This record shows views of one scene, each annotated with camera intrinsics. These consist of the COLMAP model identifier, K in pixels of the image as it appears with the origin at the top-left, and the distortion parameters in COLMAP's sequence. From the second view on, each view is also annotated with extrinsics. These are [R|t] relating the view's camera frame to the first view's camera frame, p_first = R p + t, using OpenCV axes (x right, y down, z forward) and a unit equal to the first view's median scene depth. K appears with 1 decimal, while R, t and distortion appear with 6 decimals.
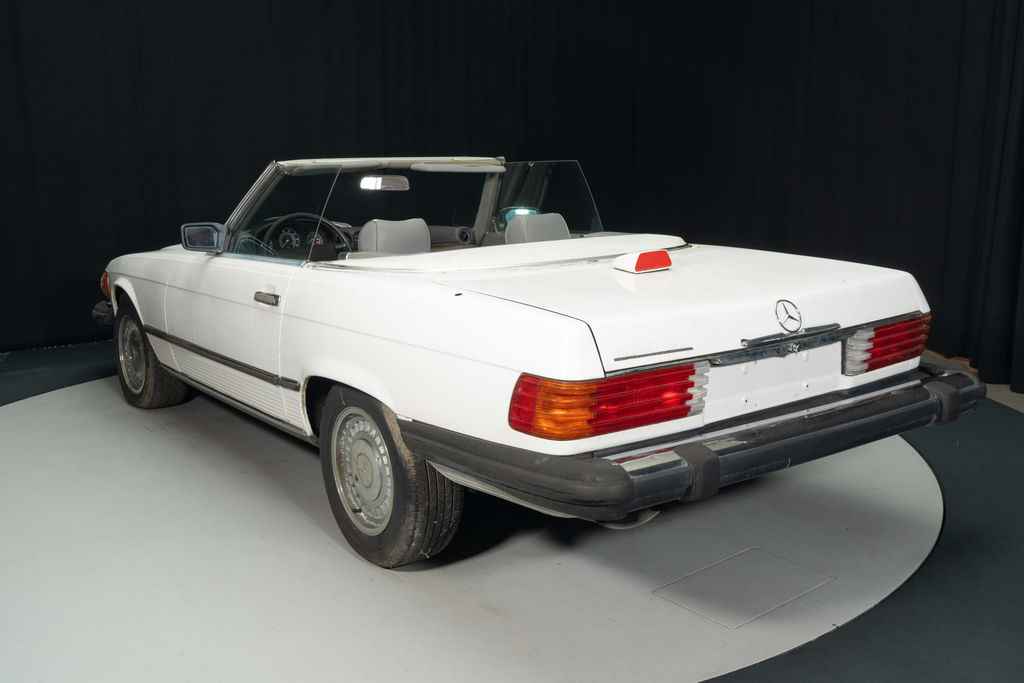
lens RADIAL K [[942.1, 0, 516.5], [0, 942.1, 345.3], [0, 0, 1]] dist [-0.004128, 0.000000]
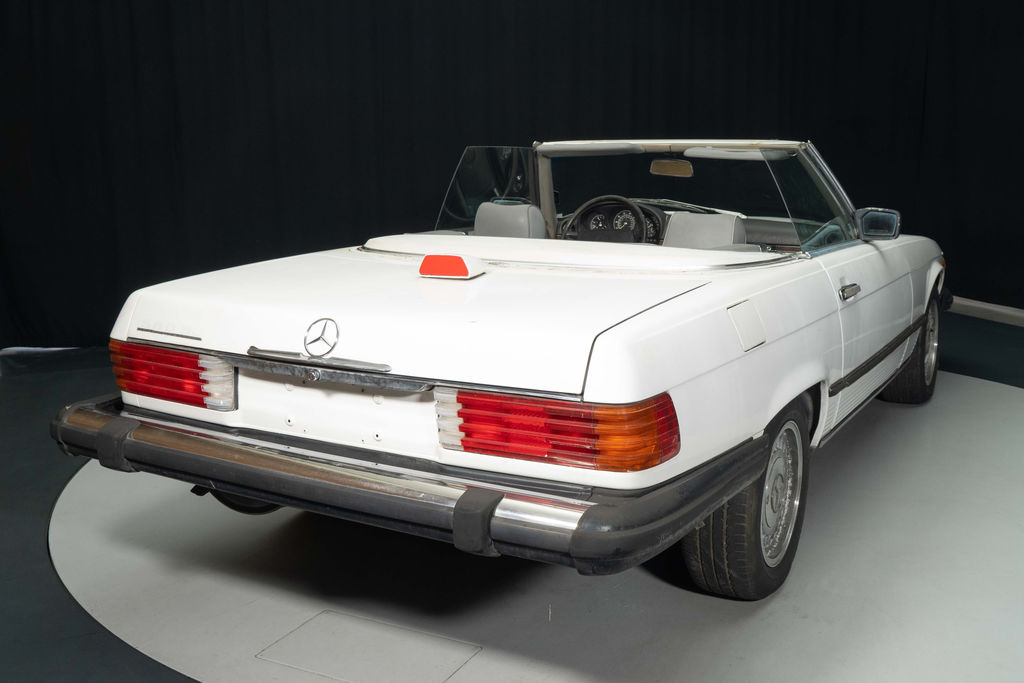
lens RADIAL K [[1030.0, 0, 518.4], [0, 1030.0, 341.0], [0, 0, 1]] dist [0.027191, 0.000000]
pose [[0.406714, 0.188295, -0.893940, 0.986161], [-0.182329, 0.975572, 0.122536, -0.144290], [0.895176, 0.113154, 0.431111, 0.631675]]
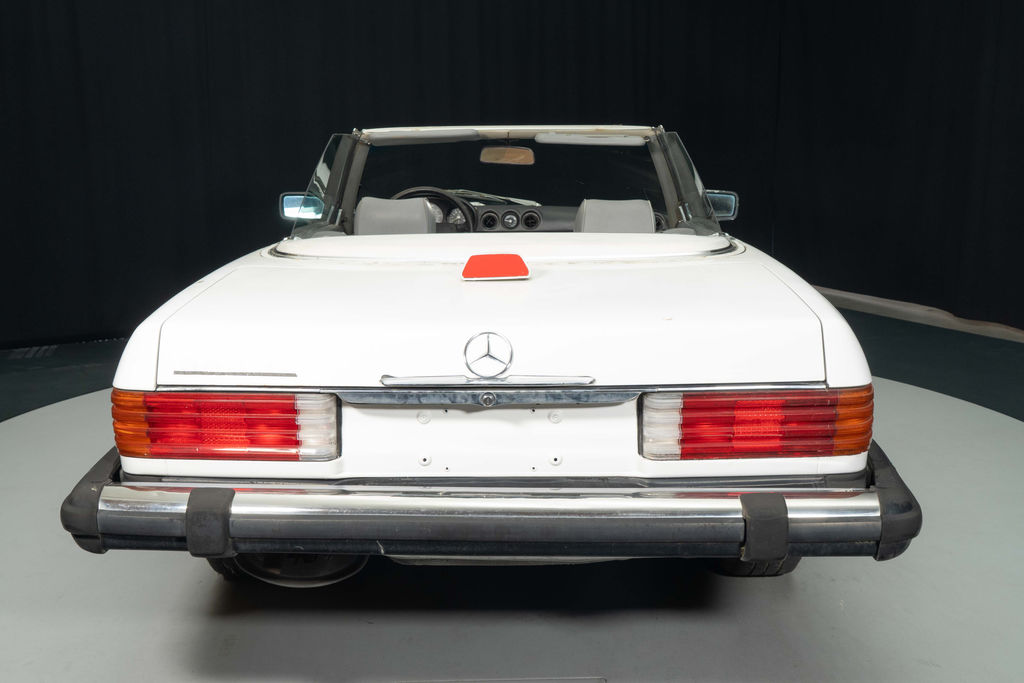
lens RADIAL K [[1093.1, 0, 505.3], [0, 1093.1, 343.0], [0, 0, 1]] dist [0.023748, 0.000000]
pose [[0.787611, 0.126809, -0.602983, 0.666048], [-0.123802, 0.991205, 0.046744, -0.067107], [0.603607, 0.037835, 0.796384, 0.284891]]
